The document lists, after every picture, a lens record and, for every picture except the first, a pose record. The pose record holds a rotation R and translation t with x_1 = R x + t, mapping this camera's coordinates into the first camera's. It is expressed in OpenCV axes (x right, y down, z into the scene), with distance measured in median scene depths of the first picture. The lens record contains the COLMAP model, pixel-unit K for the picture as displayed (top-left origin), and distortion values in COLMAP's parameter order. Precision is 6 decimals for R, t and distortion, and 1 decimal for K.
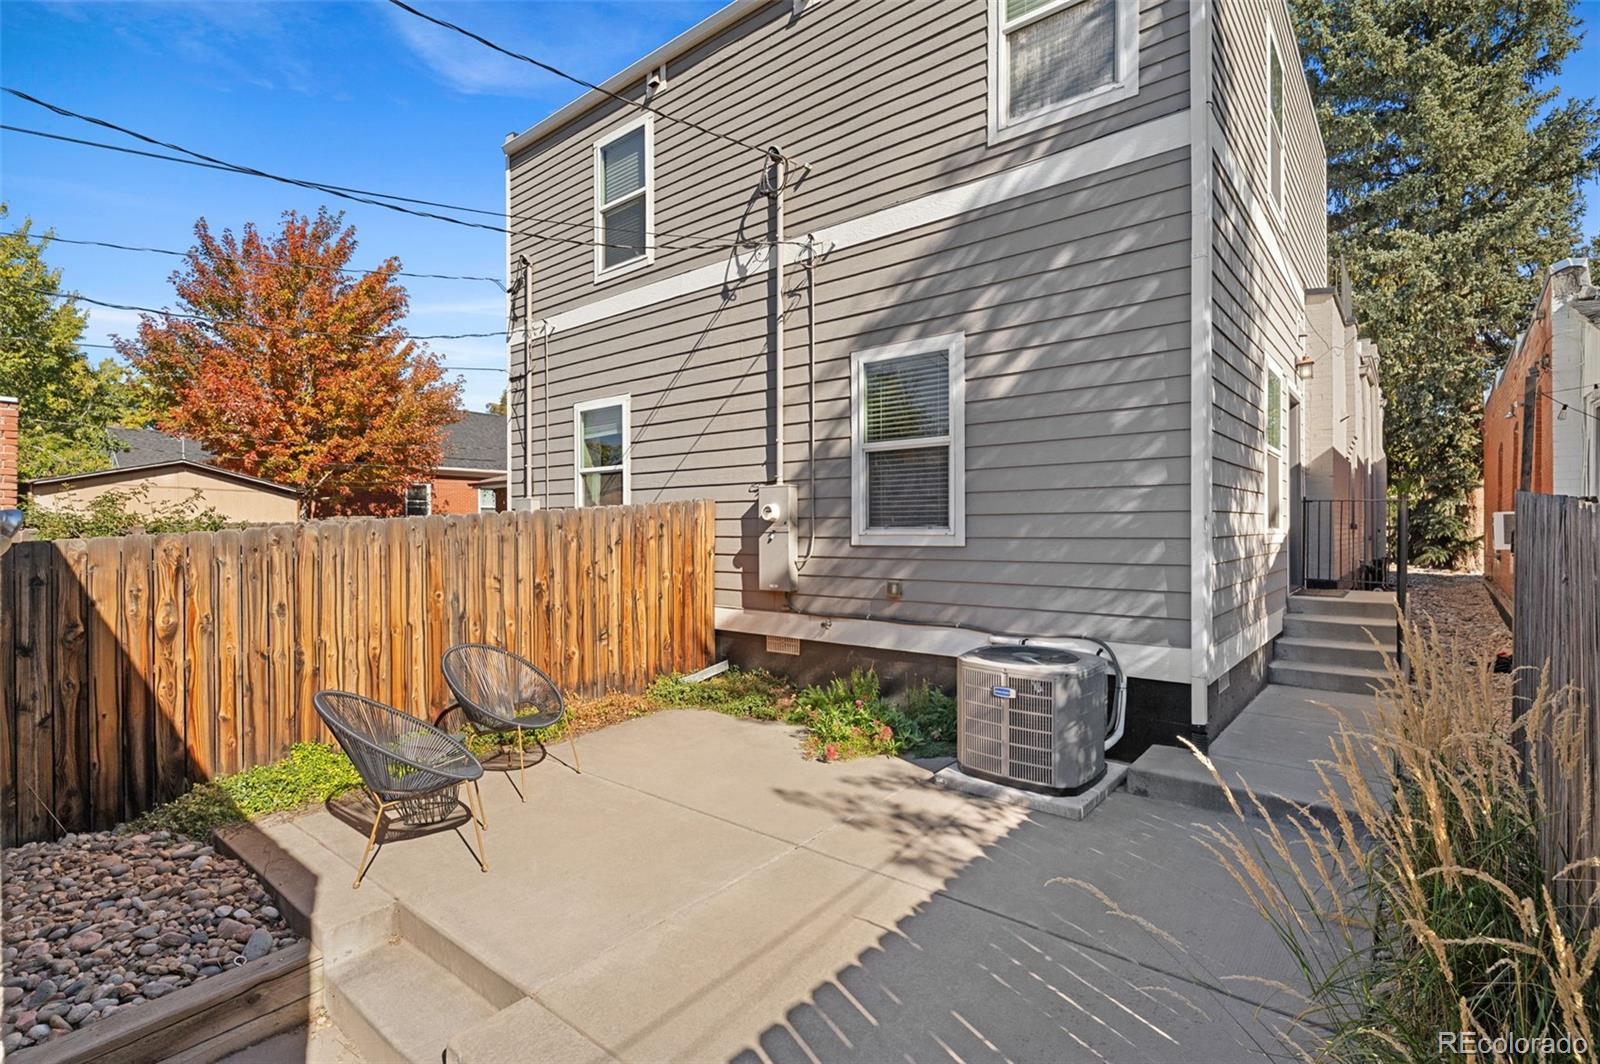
lens RADIAL K [[732.8, 0, 813.5], [0, 732.8, 536.5], [0, 0, 1]] dist [-0.001892, -0.000190]
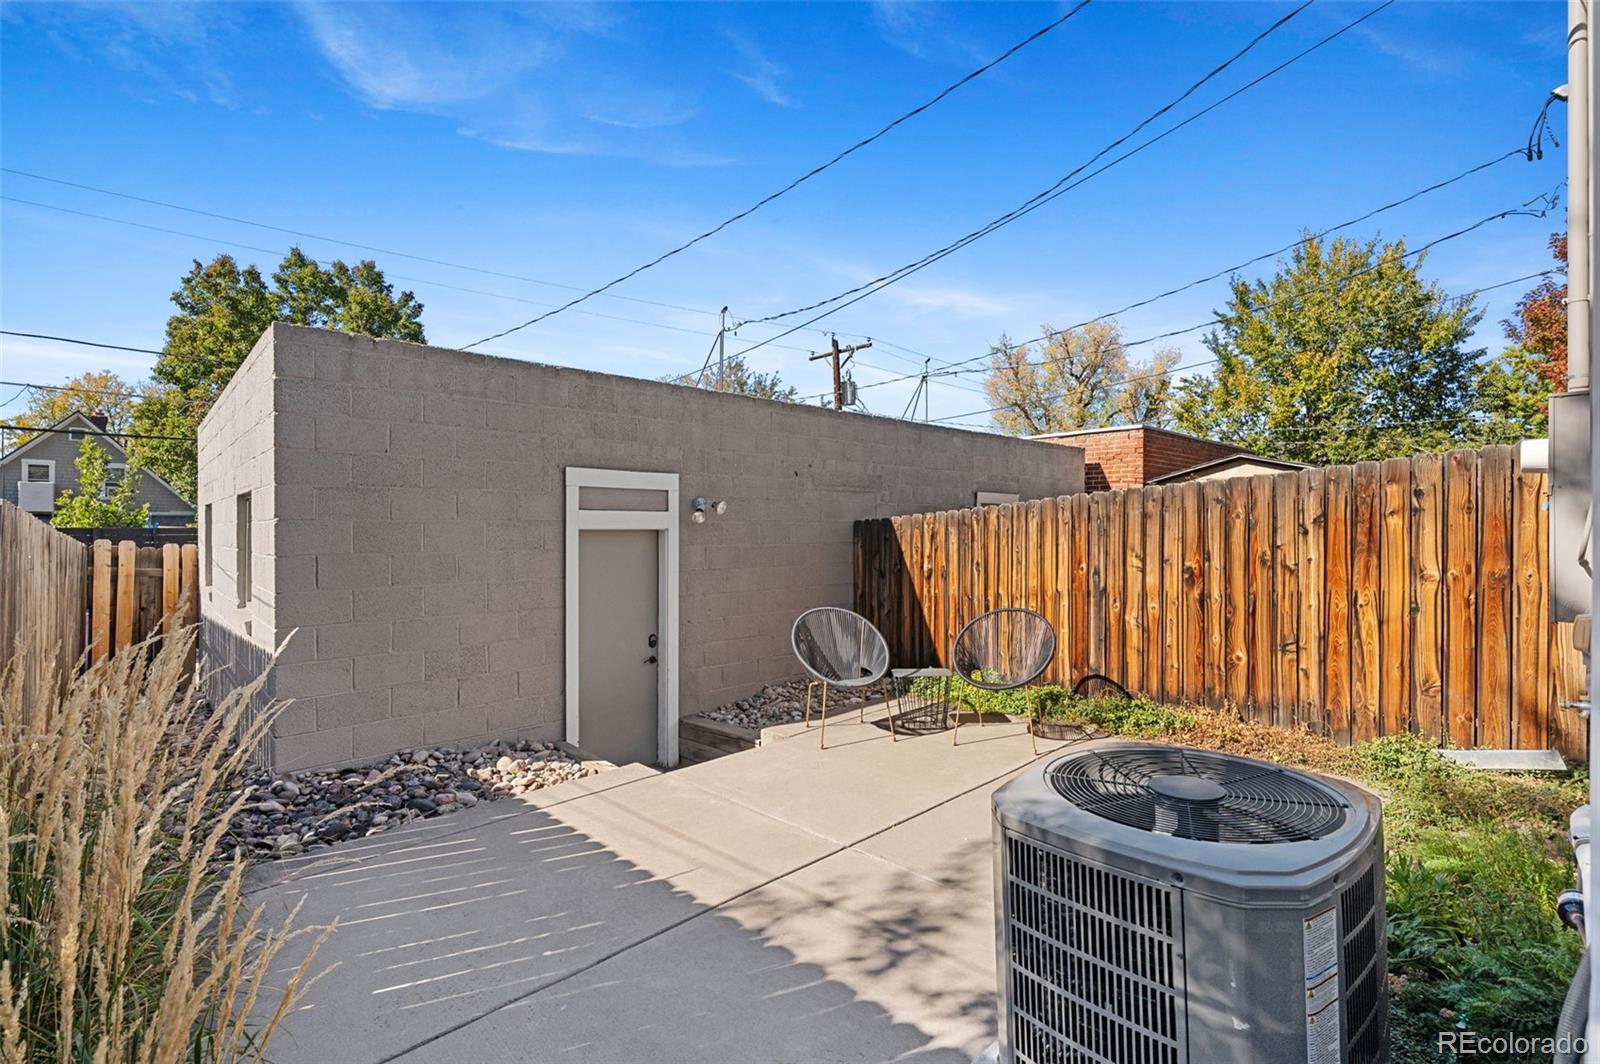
lens RADIAL K [[732.8, 0, 813.5], [0, 732.8, 536.5], [0, 0, 1]] dist [-0.001892, -0.000190]
pose [[-0.118049, 0.013015, -0.992922, 0.522173], [-0.005627, 0.999889, 0.013776, 0.017793], [0.992992, 0.007214, -0.117963, 0.633711]]
